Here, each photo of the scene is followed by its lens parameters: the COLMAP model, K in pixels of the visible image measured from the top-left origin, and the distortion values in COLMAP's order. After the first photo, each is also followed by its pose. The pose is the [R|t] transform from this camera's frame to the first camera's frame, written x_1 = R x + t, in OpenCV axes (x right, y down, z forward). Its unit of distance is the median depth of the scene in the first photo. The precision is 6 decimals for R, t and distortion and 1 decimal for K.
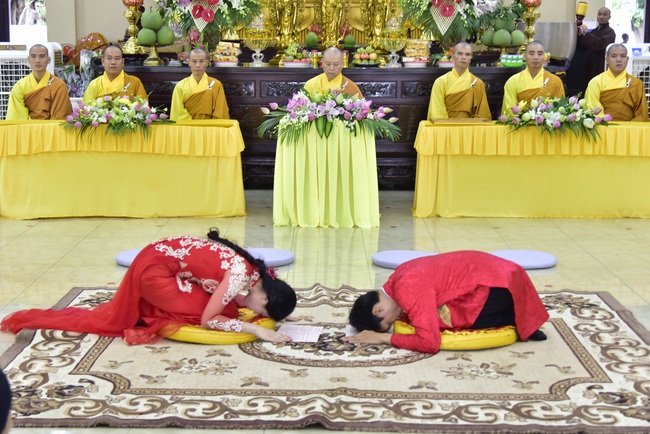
lens RADIAL K [[1092.3, 0, 317.1], [0, 1092.3, 217.5], [0, 0, 1]] dist [-0.039071, 0.021448]
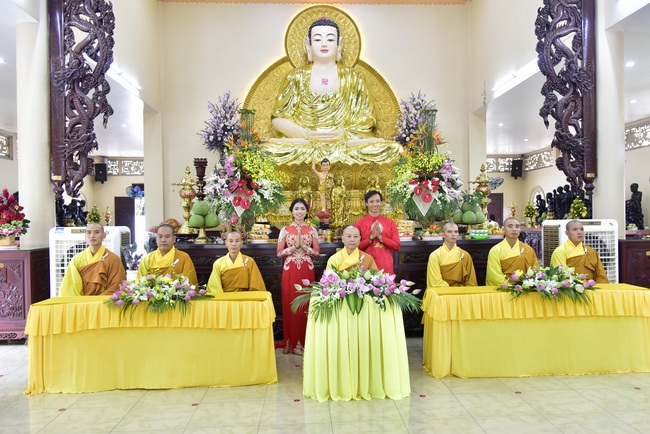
lens RADIAL K [[525.9, 0, 343.2], [0, 525.9, 221.7], [0, 0, 1]] dist [-0.004411, -0.006838]
pose [[0.996797, -0.016848, 0.078179, -0.038052], [0.029113, 0.986930, -0.158501, -0.071109], [-0.074487, 0.160269, 0.984259, 0.435420]]
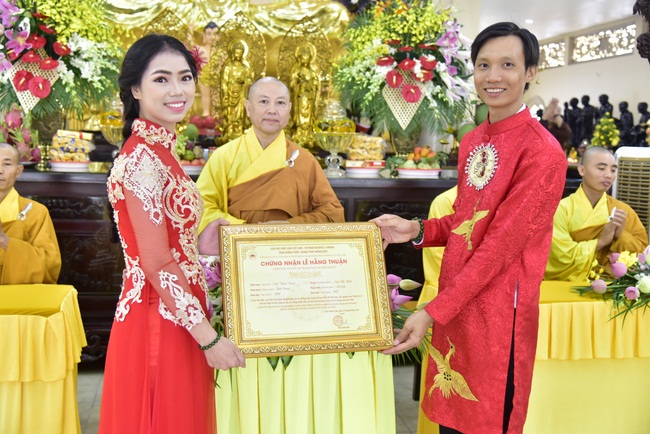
lens RADIAL K [[761.6, 0, 325.0], [0, 761.6, 217.0], [0, 0, 1]] dist [-0.030561, -0.010130]
pose [[0.980650, 0.006053, 0.195675, -0.028766], [0.005228, 0.998356, -0.057085, -0.099042], [-0.195699, 0.057003, 0.979006, 0.632963]]
